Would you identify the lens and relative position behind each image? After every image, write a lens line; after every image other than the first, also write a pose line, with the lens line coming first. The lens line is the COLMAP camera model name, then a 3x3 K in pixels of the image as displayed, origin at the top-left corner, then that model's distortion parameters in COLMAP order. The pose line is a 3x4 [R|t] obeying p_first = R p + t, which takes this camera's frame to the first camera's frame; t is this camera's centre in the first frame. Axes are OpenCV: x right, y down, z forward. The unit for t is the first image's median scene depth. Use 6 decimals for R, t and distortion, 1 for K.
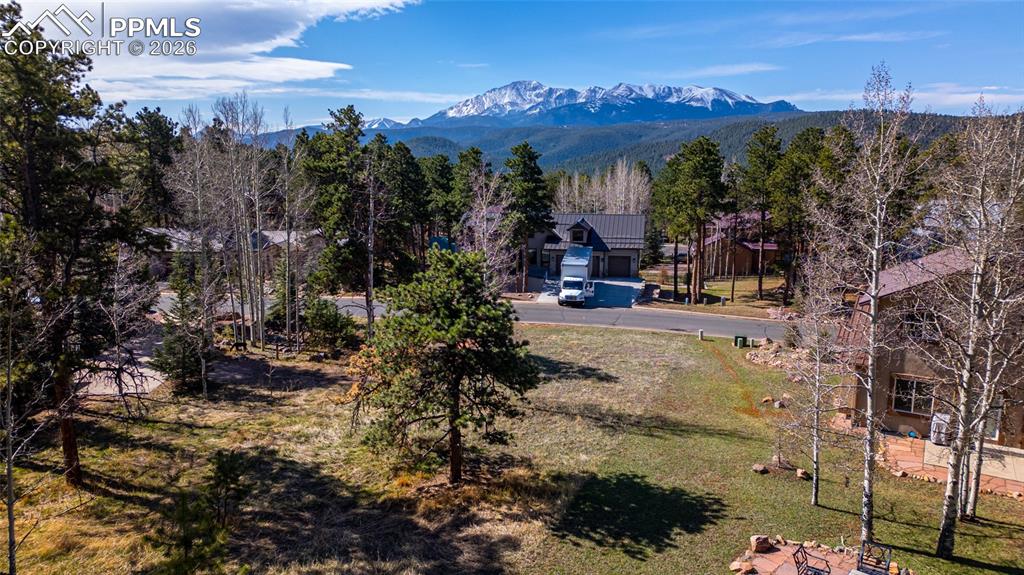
lens RADIAL K [[714.5, 0, 512.0], [0, 714.5, 287.5], [0, 0, 1]] dist [0.091152, -0.078403]
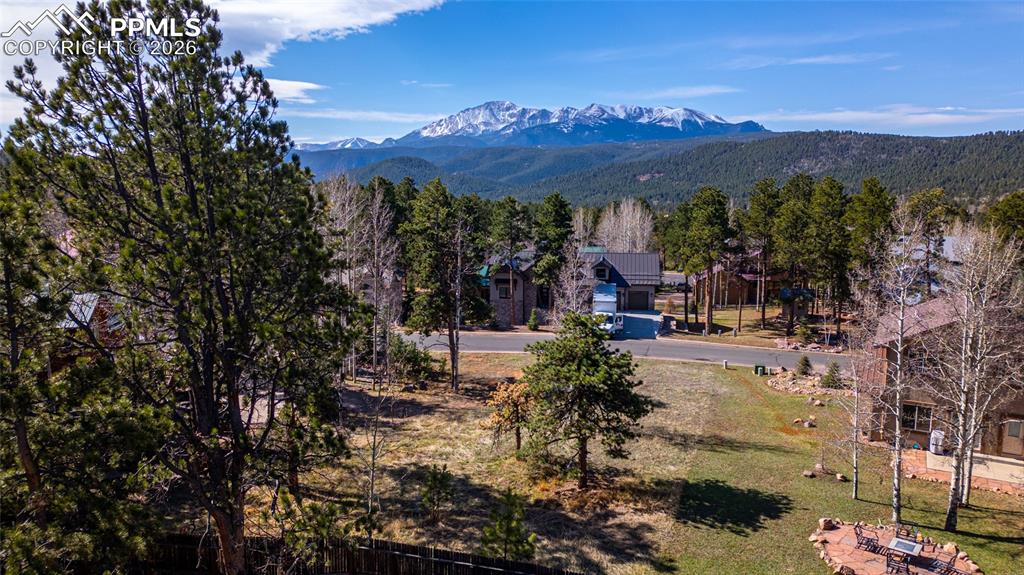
lens RADIAL K [[714.5, 0, 512.0], [0, 714.5, 287.5], [0, 0, 1]] dist [0.091152, -0.078403]
pose [[0.999344, -0.008708, 0.035151, -0.247535], [0.009609, 0.999628, -0.025530, -0.065198], [-0.034915, 0.025851, 0.999056, -0.329008]]
